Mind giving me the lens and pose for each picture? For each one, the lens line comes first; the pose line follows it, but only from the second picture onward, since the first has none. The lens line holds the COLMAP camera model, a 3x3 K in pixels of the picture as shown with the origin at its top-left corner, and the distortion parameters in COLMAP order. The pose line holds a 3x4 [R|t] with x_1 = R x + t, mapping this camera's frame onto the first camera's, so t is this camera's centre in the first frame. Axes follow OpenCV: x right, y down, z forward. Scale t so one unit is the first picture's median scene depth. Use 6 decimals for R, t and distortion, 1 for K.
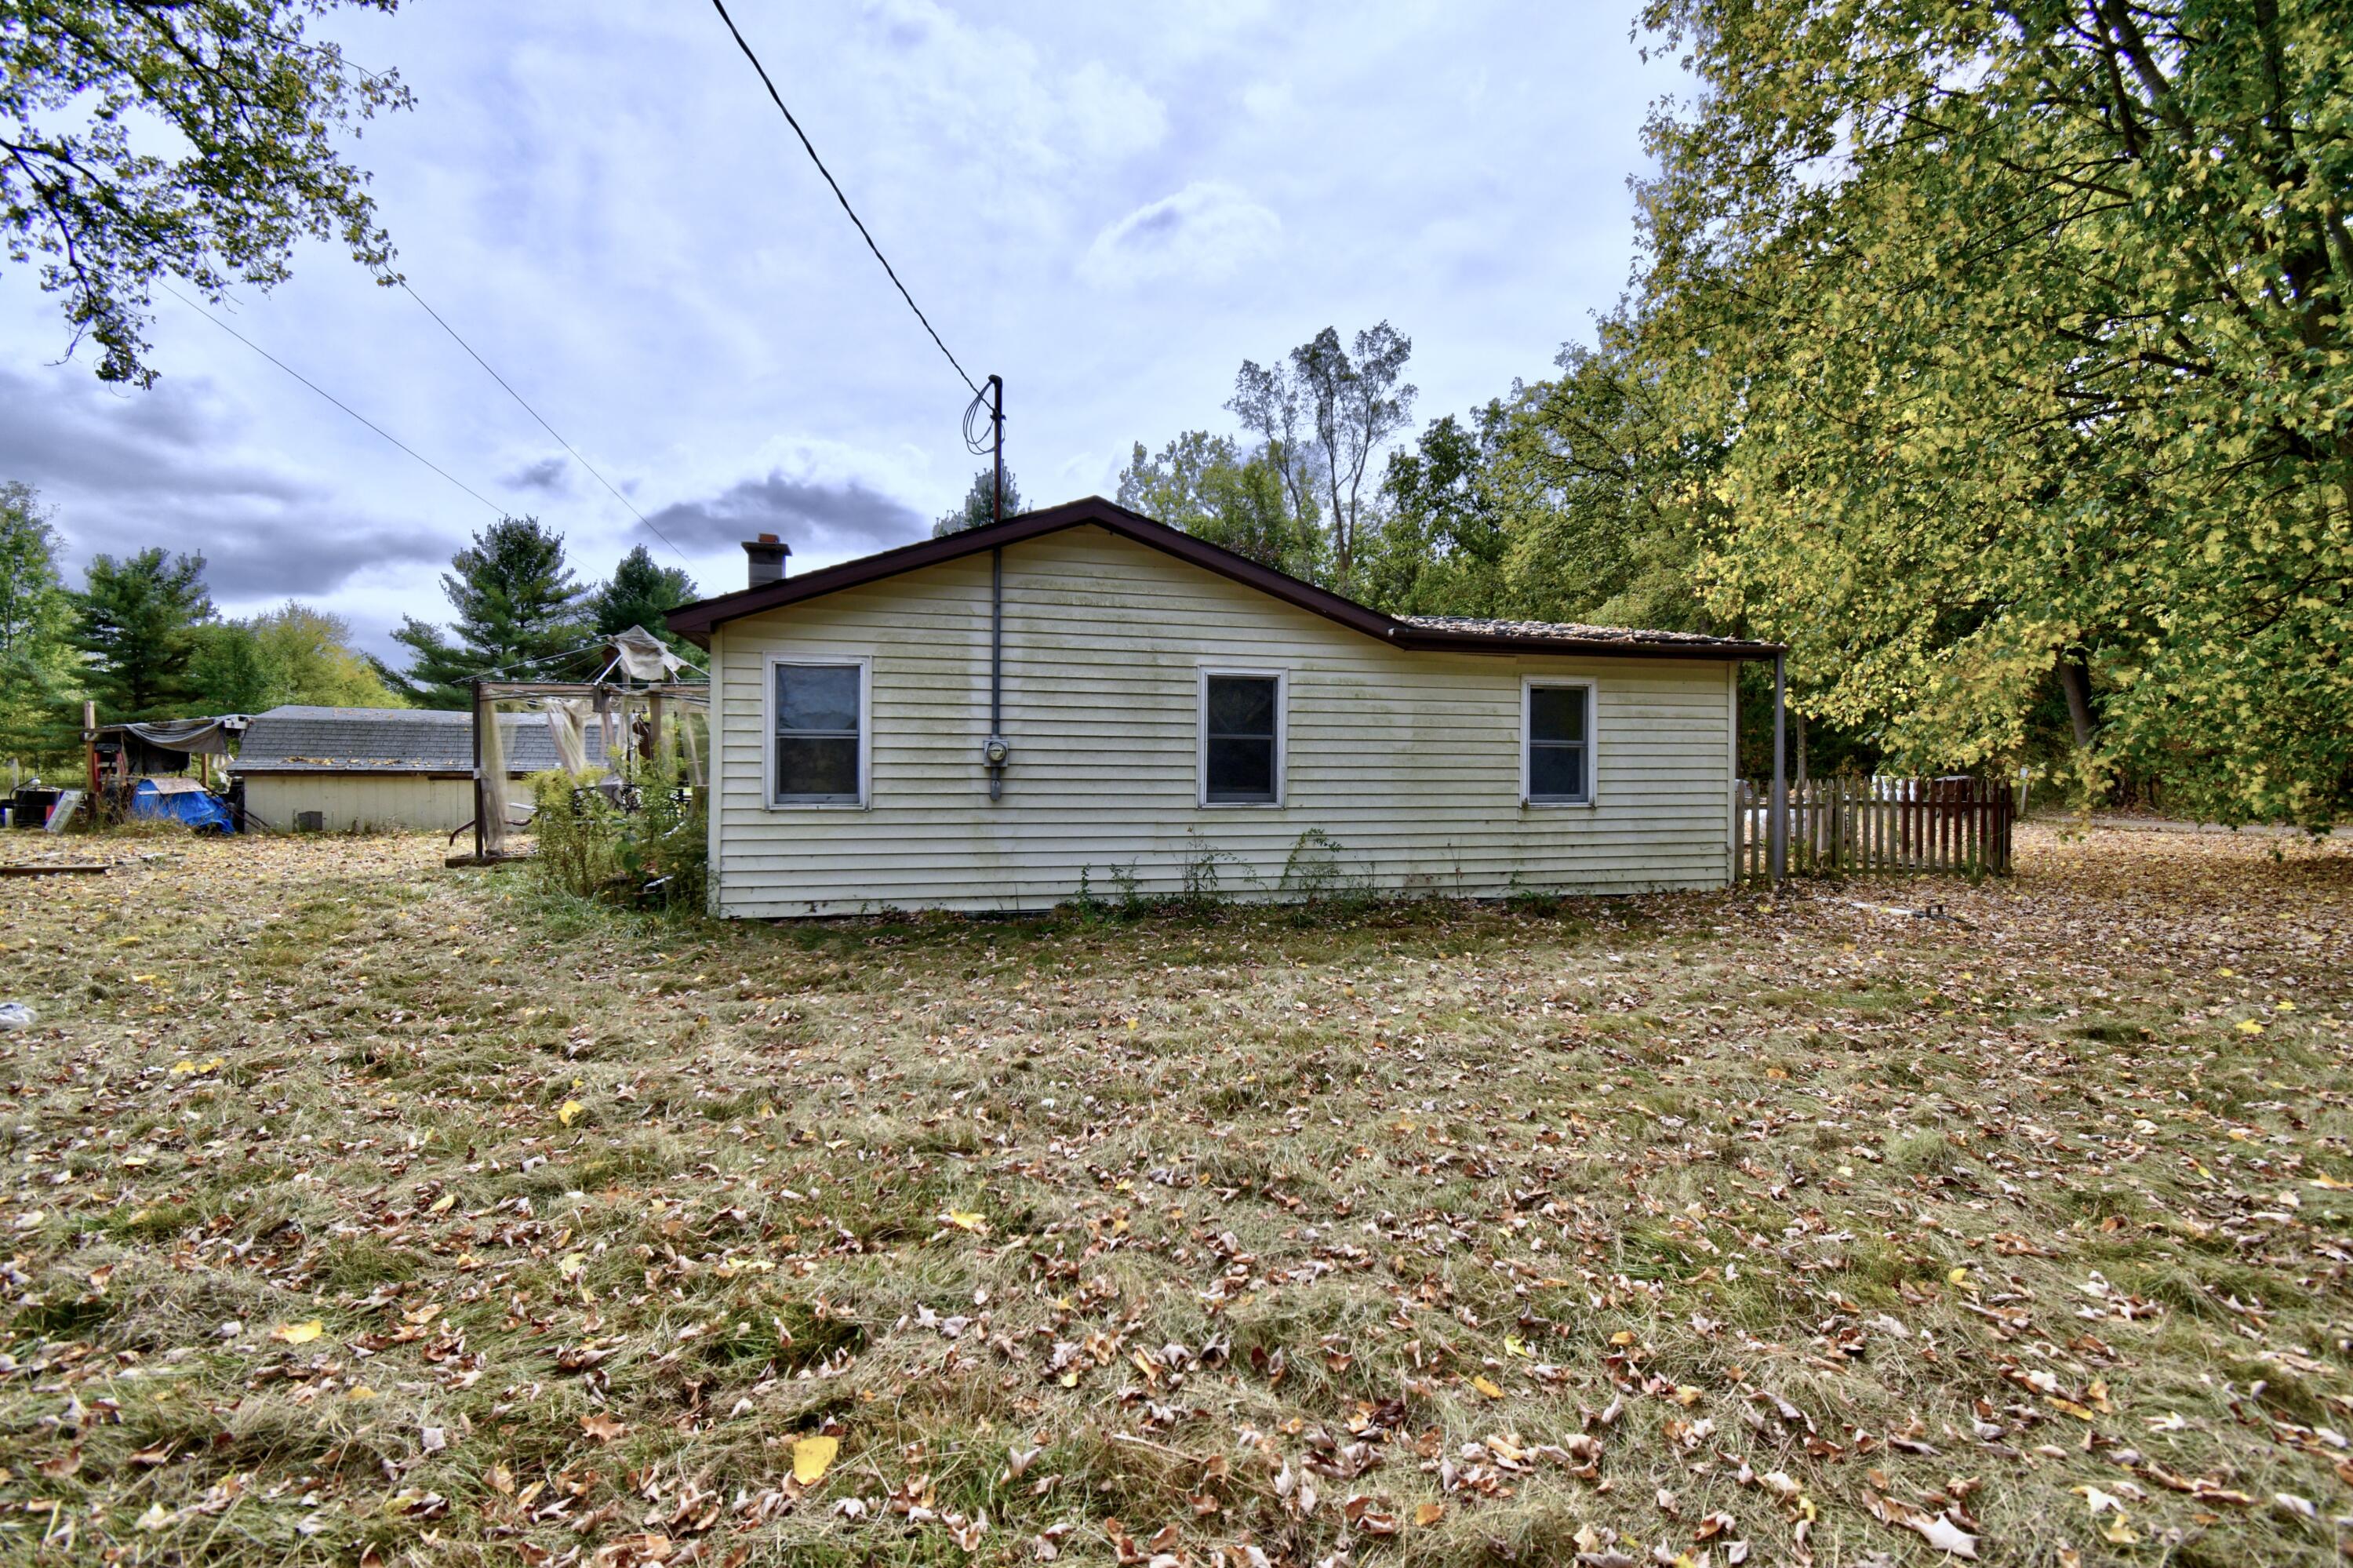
lens RADIAL K [[1030.4, 0, 1178.6], [0, 1030.4, 778.8], [0, 0, 1]] dist [0.007454, -0.004331]
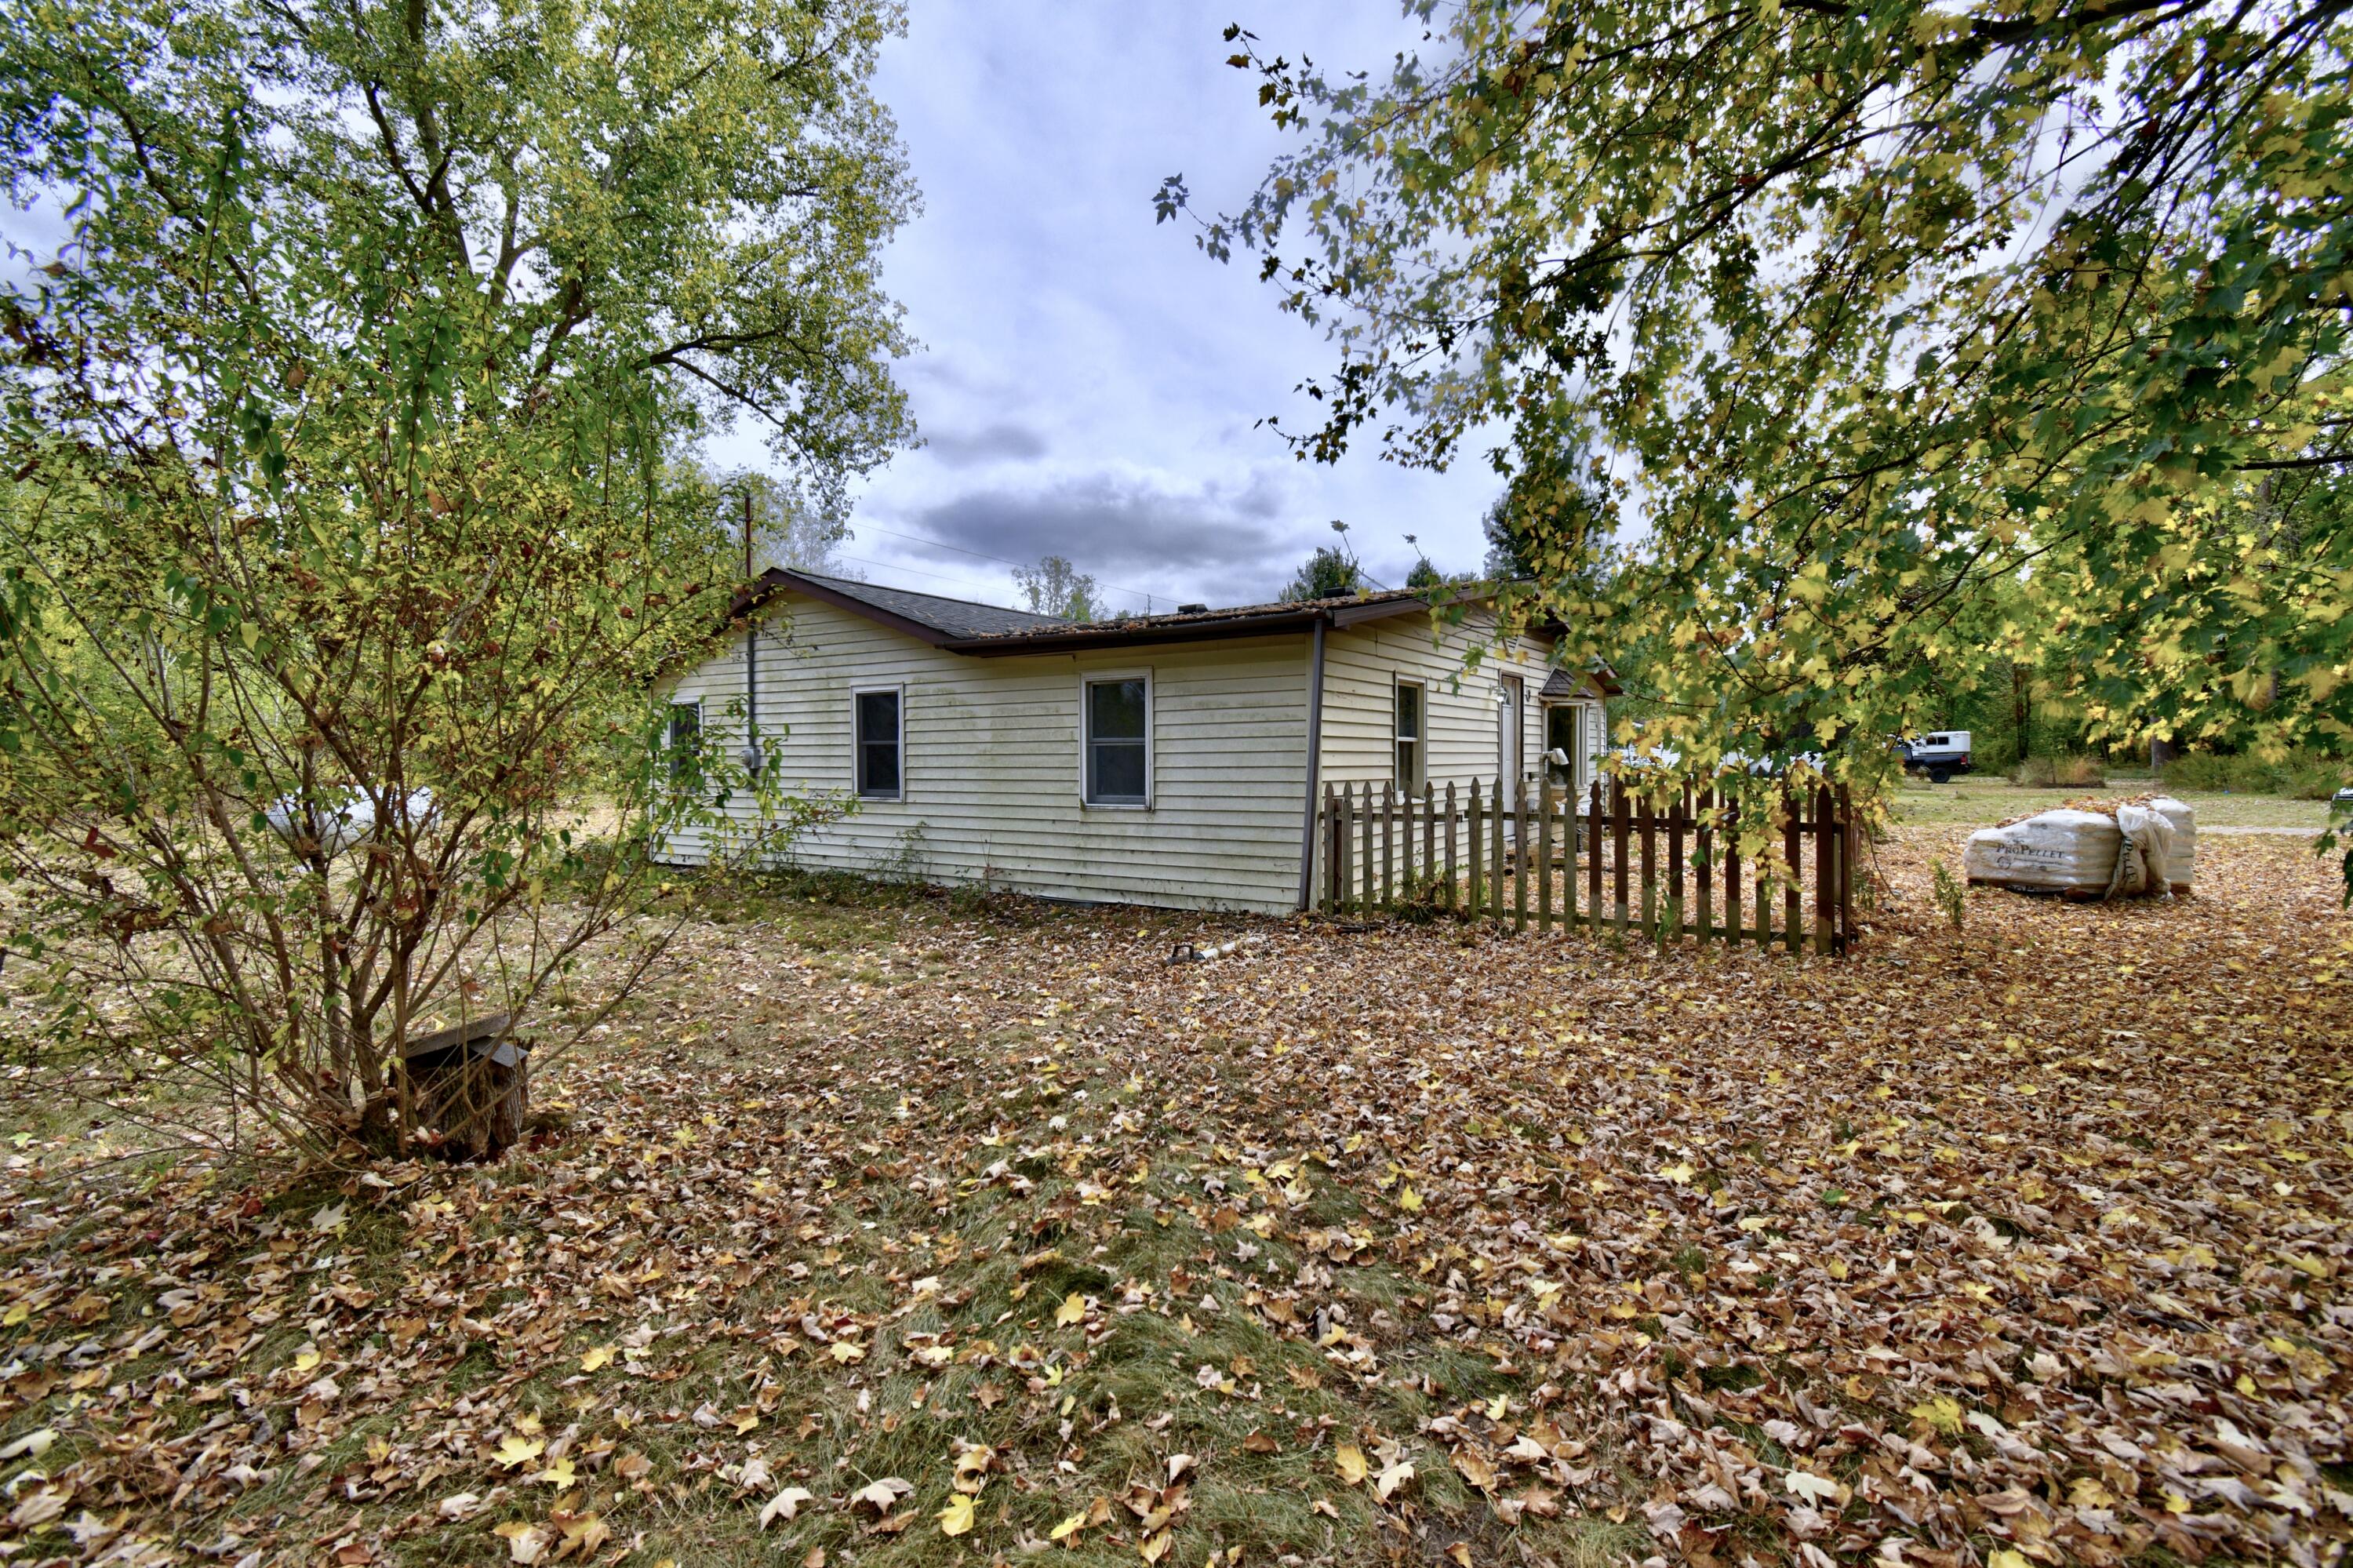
lens RADIAL K [[1030.4, 0, 1174.8], [0, 1030.4, 777.2], [0, 0, 1]] dist [0.007454, -0.004331]
pose [[0.695090, 0.004126, -0.718911, 0.907642], [-0.005254, 0.999986, 0.000659, -0.002593], [0.718903, 0.003319, 0.695102, 0.319194]]
